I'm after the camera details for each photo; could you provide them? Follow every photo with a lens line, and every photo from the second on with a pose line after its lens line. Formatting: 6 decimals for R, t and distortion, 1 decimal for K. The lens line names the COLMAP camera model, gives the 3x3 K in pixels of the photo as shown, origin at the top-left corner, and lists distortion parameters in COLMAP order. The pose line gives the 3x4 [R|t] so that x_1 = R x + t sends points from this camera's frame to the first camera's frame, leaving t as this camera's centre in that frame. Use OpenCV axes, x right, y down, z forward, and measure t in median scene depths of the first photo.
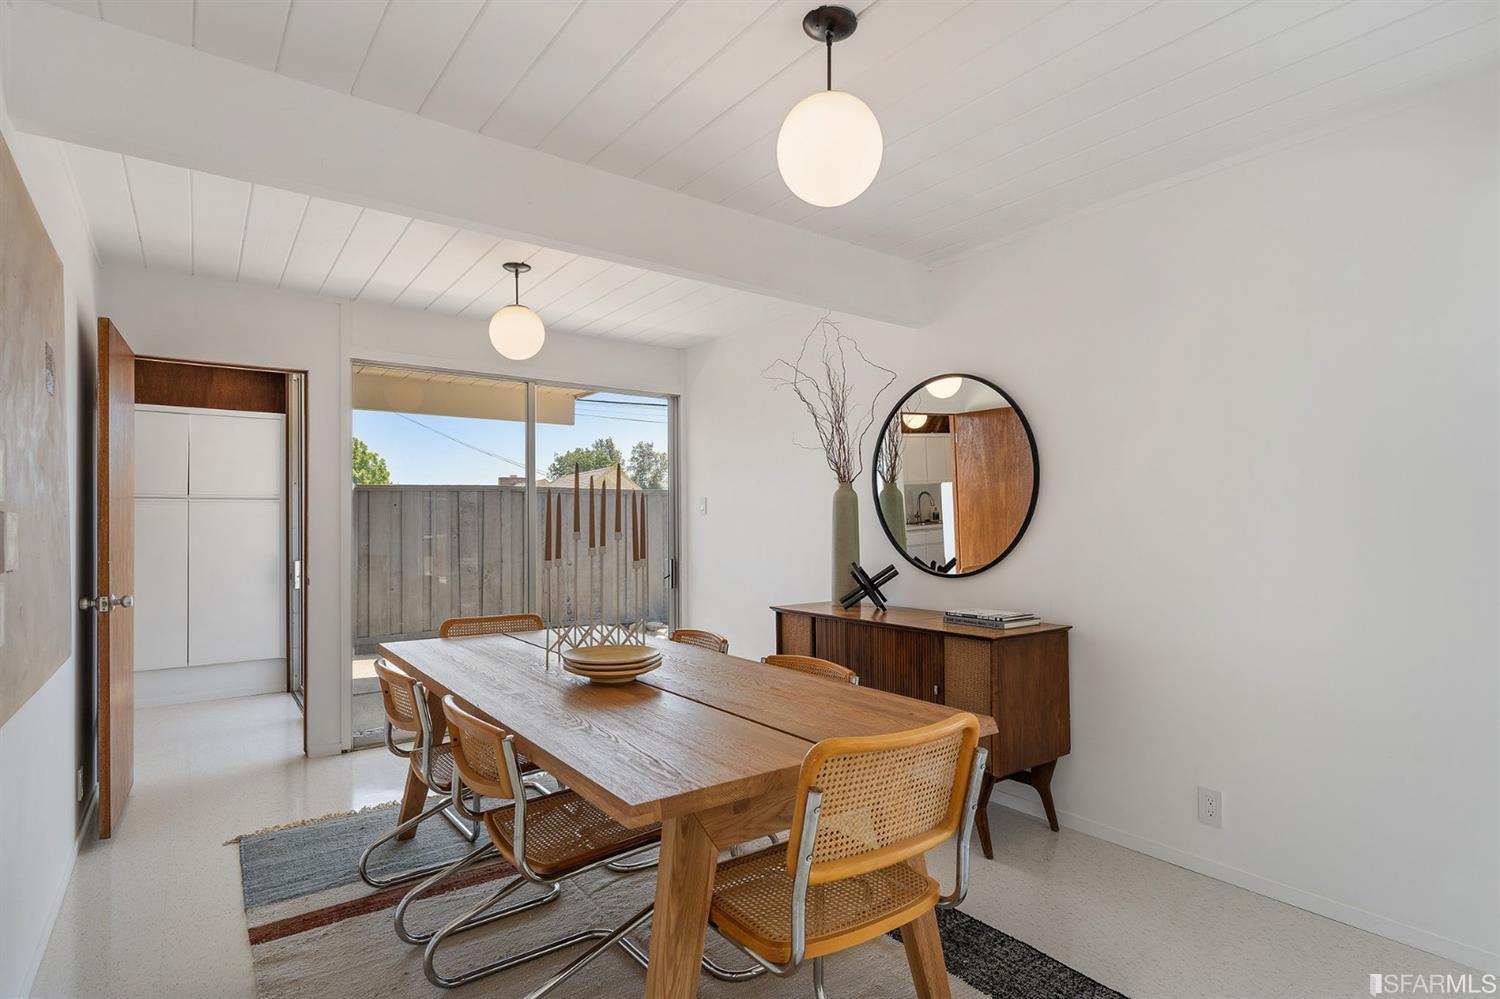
lens RADIAL K [[759.8, 0, 750.0], [0, 759.8, 499.5], [0, 0, 1]] dist [0.000216, 0.000028]
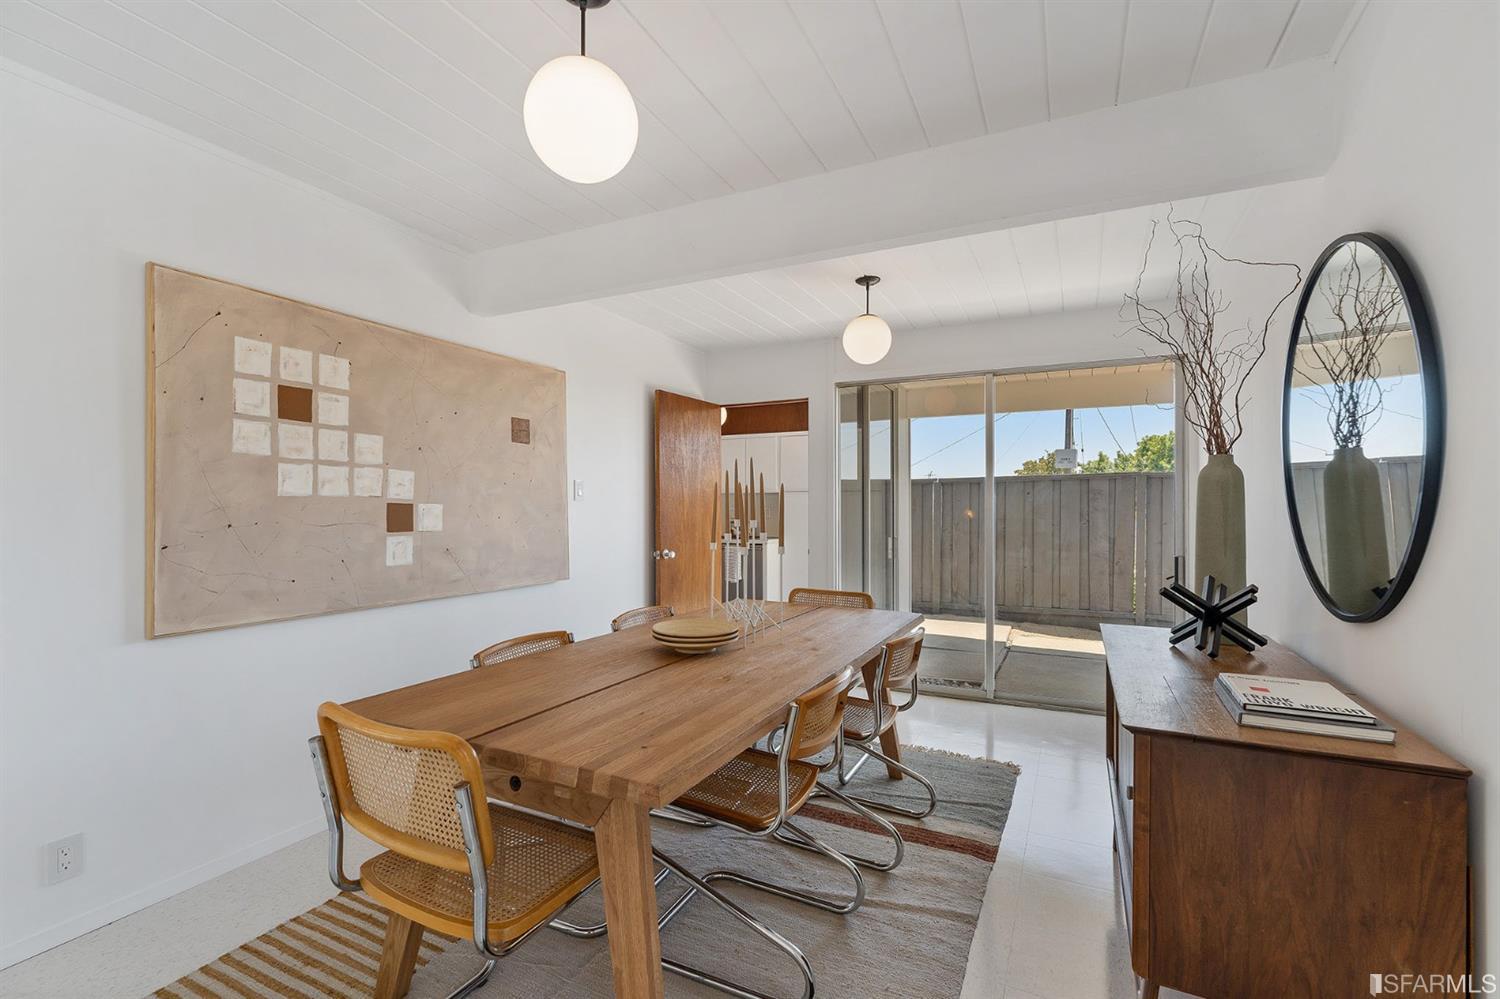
lens RADIAL K [[657.0, 0, 750.0], [0, 657.0, 499.5], [0, 0, 1]] dist [0.000587, 0.000008]
pose [[0.463183, -0.007998, -0.886227, 0.458685], [0.024298, 0.999698, 0.003677, 0.005690], [0.885929, -0.023237, 0.463237, 0.396901]]
